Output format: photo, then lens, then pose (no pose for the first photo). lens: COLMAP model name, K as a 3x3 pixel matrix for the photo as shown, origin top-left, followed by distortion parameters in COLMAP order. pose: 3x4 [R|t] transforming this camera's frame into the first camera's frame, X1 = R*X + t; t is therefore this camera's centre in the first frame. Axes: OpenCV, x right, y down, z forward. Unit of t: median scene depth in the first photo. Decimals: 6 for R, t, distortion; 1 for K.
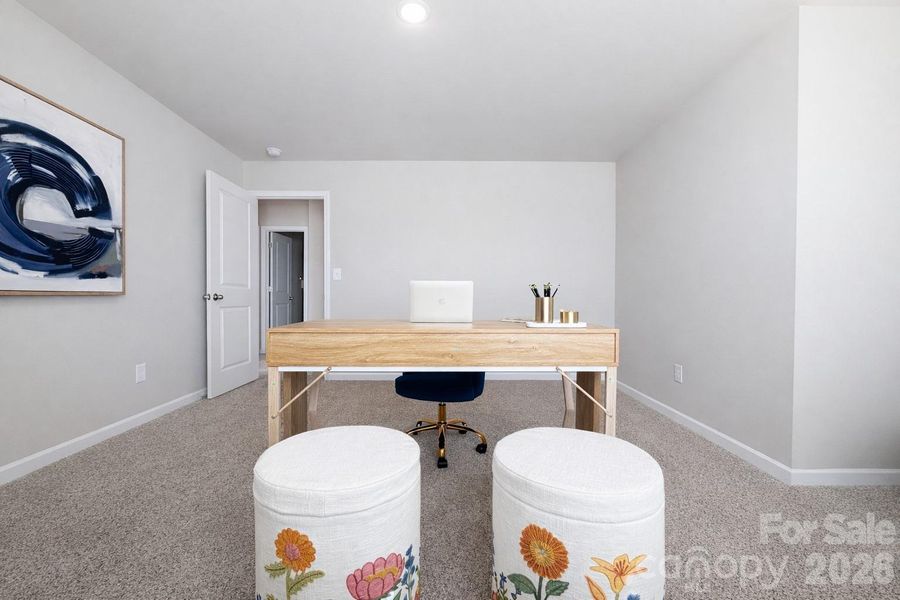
lens RADIAL K [[381.4, 0, 449.7], [0, 381.4, 302.4], [0, 0, 1]] dist [-0.008423, 0.000659]
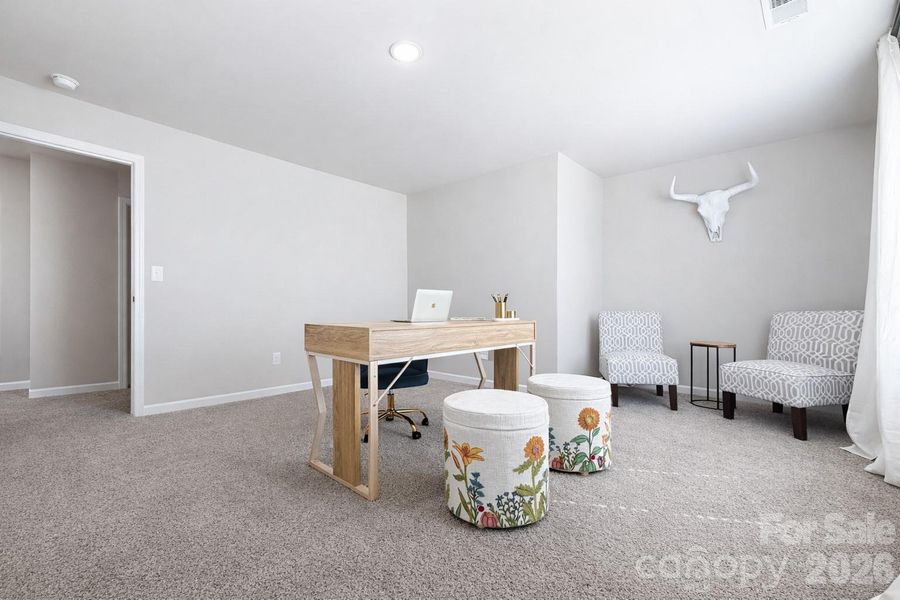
lens RADIAL K [[381.4, 0, 447.1], [0, 381.4, 304.5], [0, 0, 1]] dist [-0.008423, 0.000659]
pose [[0.671408, 0.004736, 0.741073, -1.679432], [0.006419, 0.999905, -0.012206, 0.019223], [-0.741060, 0.012952, 0.671314, 0.117145]]
